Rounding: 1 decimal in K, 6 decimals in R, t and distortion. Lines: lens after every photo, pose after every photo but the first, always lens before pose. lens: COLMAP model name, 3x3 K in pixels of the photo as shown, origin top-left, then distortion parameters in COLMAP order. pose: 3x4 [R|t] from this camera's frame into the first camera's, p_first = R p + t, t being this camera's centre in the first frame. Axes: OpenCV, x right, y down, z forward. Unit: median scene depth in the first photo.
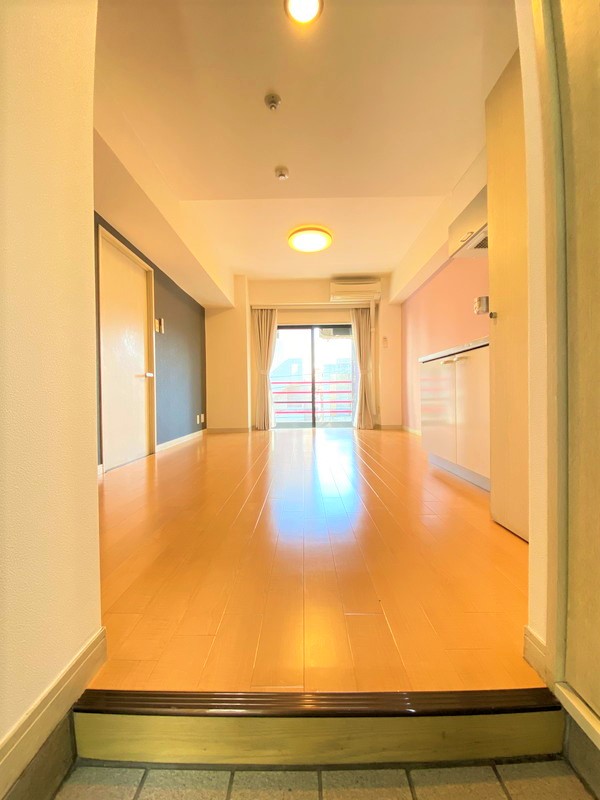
lens RADIAL K [[327.4, 0, 299.5], [0, 327.4, 396.0], [0, 0, 1]] dist [0.078076, -0.040254]
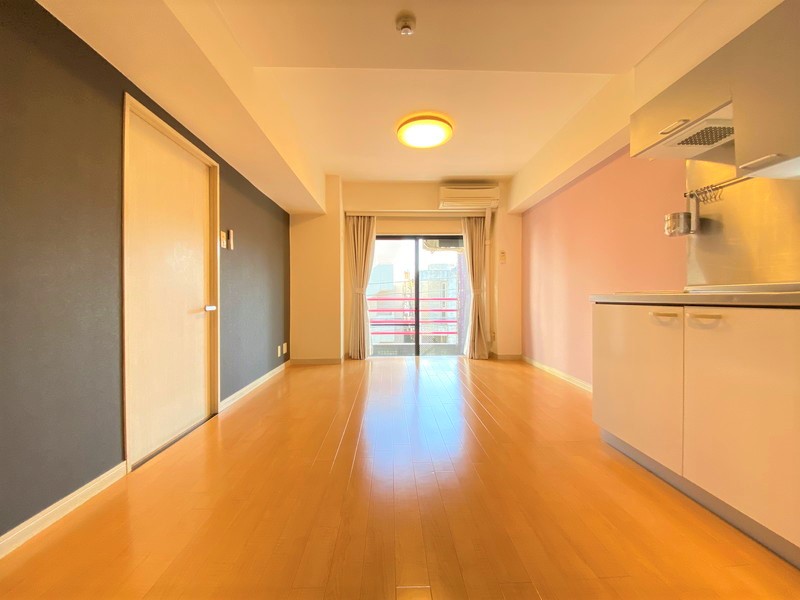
lens RADIAL K [[327.4, 0, 398.6], [0, 327.4, 297.4], [0, 0, 1]] dist [0.078076, -0.040254]
pose [[0.999183, 0.009682, 0.039234, -0.042679], [-0.009646, 0.999953, -0.001118, -0.056271], [-0.039243, 0.000739, 0.999229, 0.155923]]
